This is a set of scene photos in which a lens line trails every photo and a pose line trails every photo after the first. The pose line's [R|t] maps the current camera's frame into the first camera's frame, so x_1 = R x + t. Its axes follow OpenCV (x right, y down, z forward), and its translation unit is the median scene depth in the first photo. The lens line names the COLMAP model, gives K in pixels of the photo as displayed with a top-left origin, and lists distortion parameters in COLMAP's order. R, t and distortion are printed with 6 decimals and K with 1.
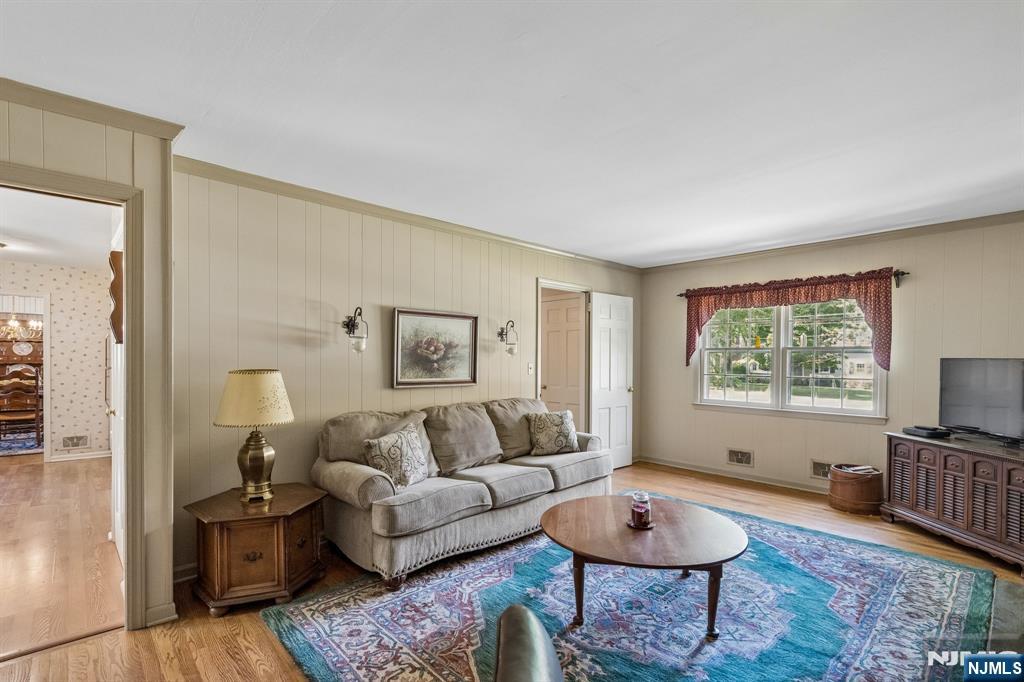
lens RADIAL K [[472.5, 0, 512.3], [0, 472.5, 360.6], [0, 0, 1]] dist [-0.000341, -0.000068]
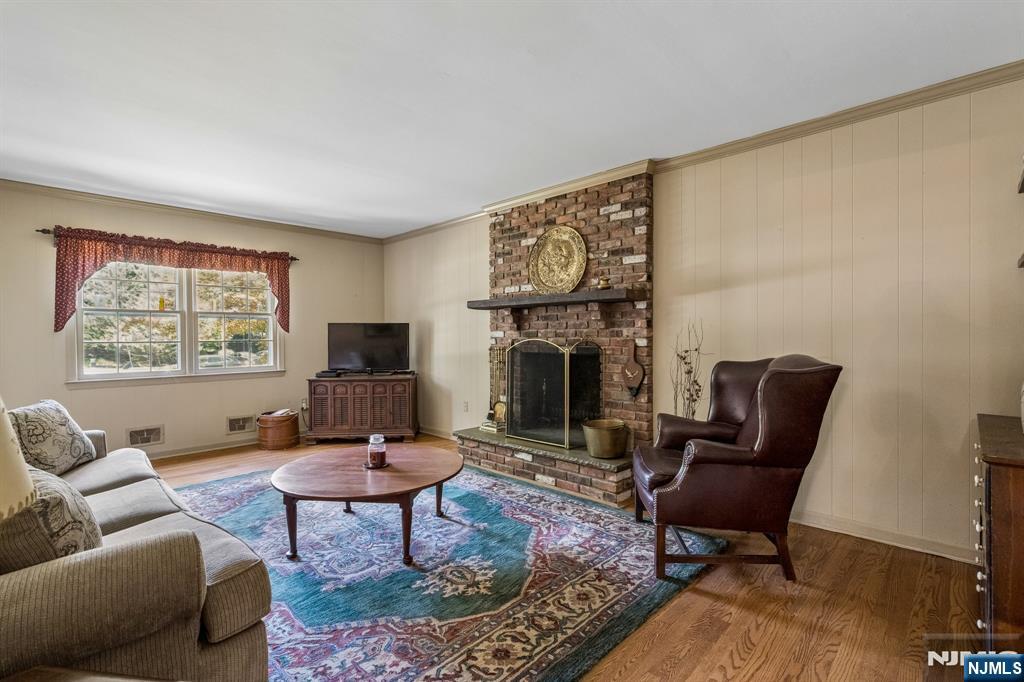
lens RADIAL K [[469.1, 0, 512.0], [0, 469.1, 341.0], [0, 0, 1]] dist [-0.000556, 0.000121]
pose [[-0.046769, -0.016191, 0.998774, -0.494270], [0.014597, 0.999751, 0.016891, 0.030176], [-0.998799, 0.015369, -0.046521, 0.448248]]
